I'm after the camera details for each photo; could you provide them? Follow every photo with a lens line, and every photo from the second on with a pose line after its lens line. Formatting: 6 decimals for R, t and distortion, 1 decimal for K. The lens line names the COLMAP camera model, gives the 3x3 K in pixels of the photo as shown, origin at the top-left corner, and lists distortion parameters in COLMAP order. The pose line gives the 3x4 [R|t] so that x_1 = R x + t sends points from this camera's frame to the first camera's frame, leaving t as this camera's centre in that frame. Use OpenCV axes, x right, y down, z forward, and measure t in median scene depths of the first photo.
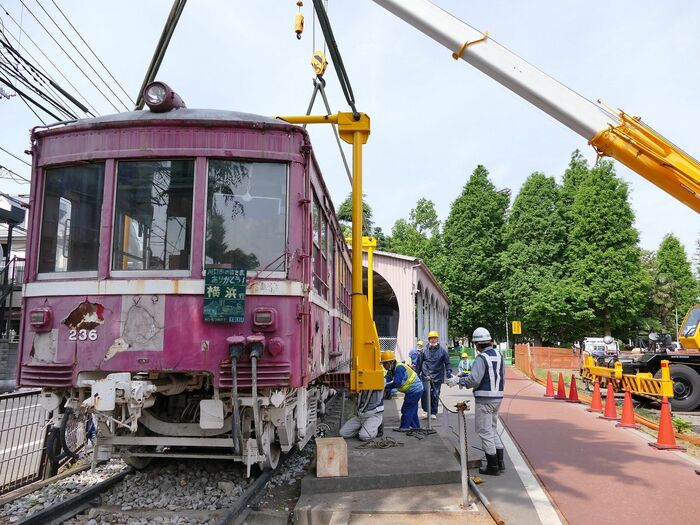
lens RADIAL K [[503.6, 0, 333.5], [0, 503.6, 261.8], [0, 0, 1]] dist [0.000869, -0.001341]
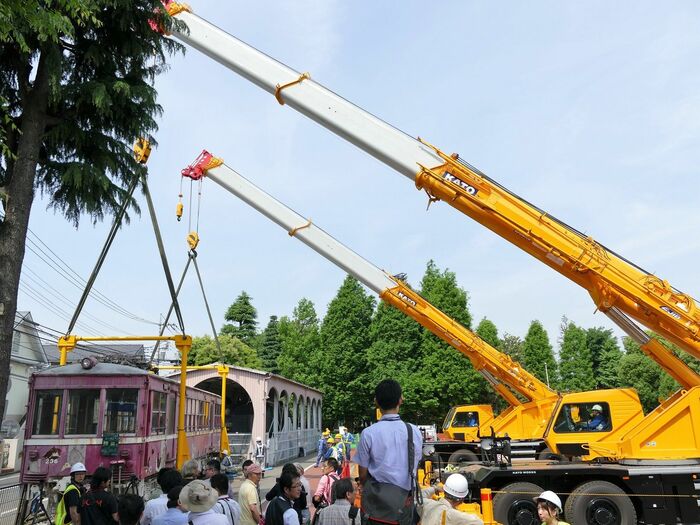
lens RADIAL K [[535.4, 0, 331.5], [0, 535.4, 264.4], [0, 0, 1]] dist [-0.013444, -0.001401]
pose [[0.987710, 0.021776, 0.154771, 0.448561], [-0.002592, 0.992393, -0.123082, -0.497742], [-0.156274, 0.121168, 0.980253, -1.913593]]
